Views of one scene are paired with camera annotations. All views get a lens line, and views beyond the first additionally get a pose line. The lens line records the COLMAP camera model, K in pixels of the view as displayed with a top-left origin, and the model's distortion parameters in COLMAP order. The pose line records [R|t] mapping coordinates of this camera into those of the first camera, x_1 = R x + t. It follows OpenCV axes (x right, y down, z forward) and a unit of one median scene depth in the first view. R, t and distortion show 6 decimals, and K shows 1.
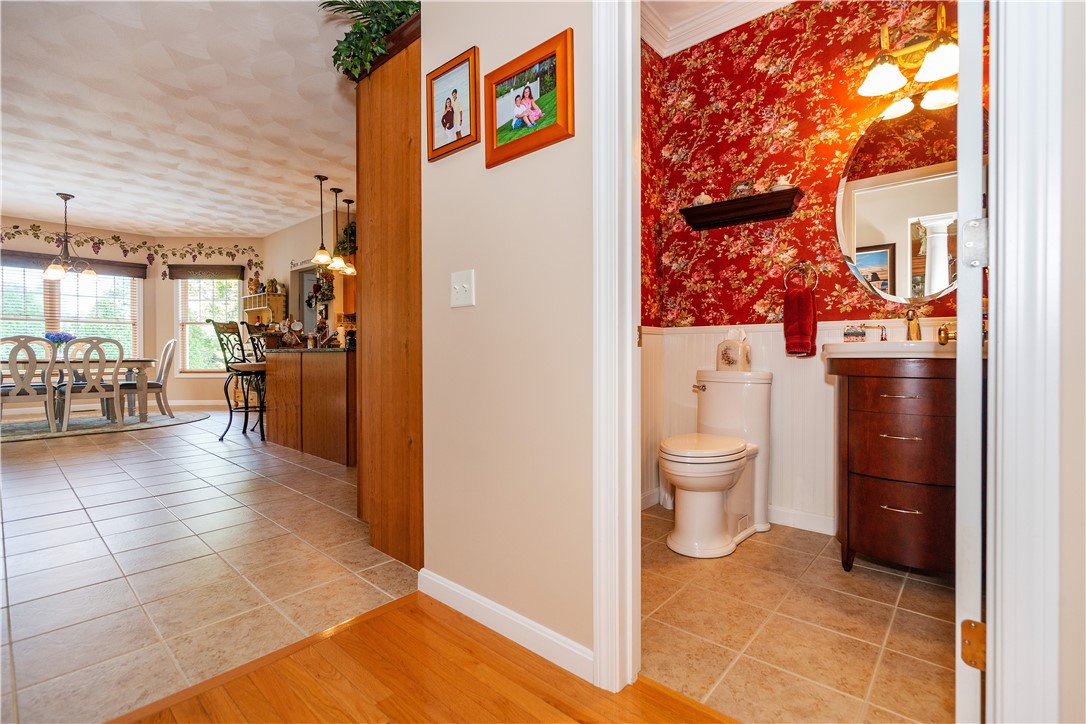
lens RADIAL K [[492.4, 0, 545.6], [0, 492.4, 354.1], [0, 0, 1]] dist [-0.001567, 0.000067]
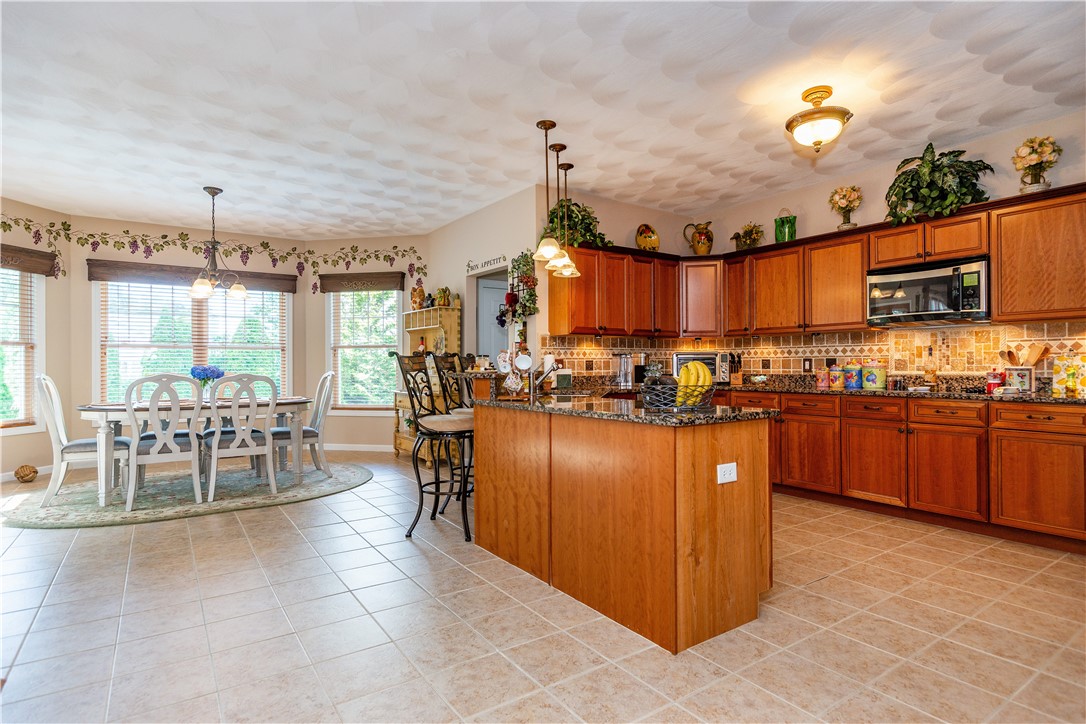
lens RADIAL K [[569.2, 0, 543.4], [0, 569.2, 364.5], [0, 0, 1]] dist [0.001605, 0.000432]
pose [[0.968491, -0.002833, -0.249033, -0.221146], [0.001761, 0.999988, -0.004524, -0.036892], [0.249043, 0.003943, 0.968484, 0.232288]]
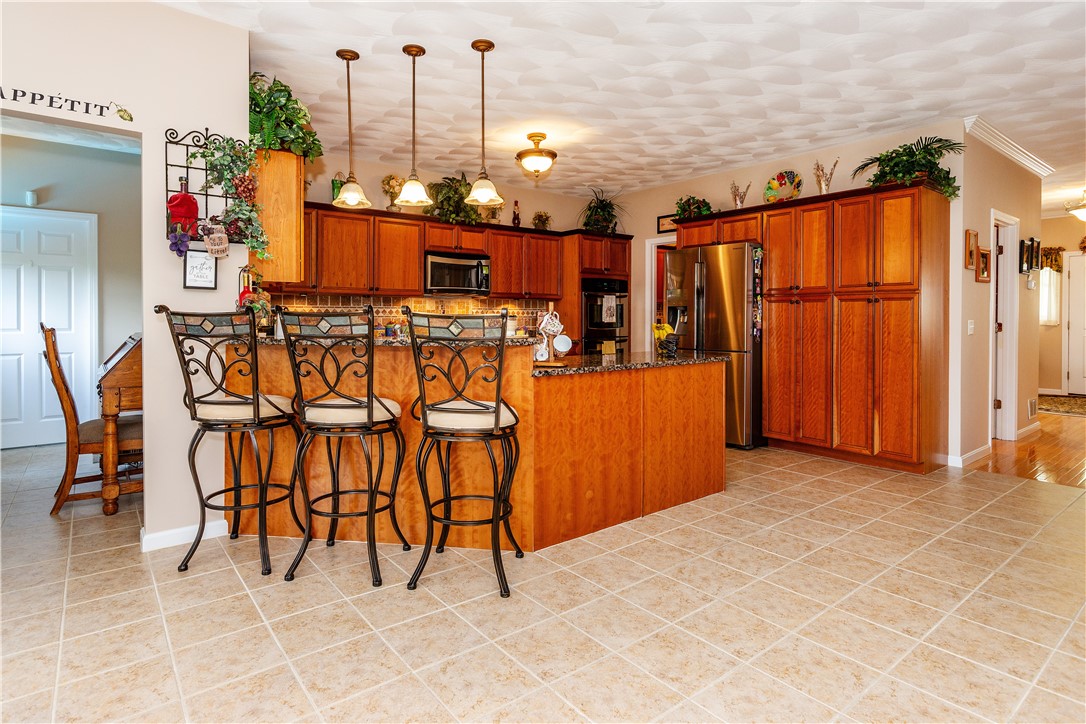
lens RADIAL K [[570.2, 0, 529.9], [0, 570.2, 321.9], [0, 0, 1]] dist [0.003670, 0.000315]
pose [[0.186211, -0.006142, 0.982491, -0.857232], [0.003100, 0.999979, 0.005664, -0.046325], [-0.982505, 0.001991, 0.186226, 0.671238]]
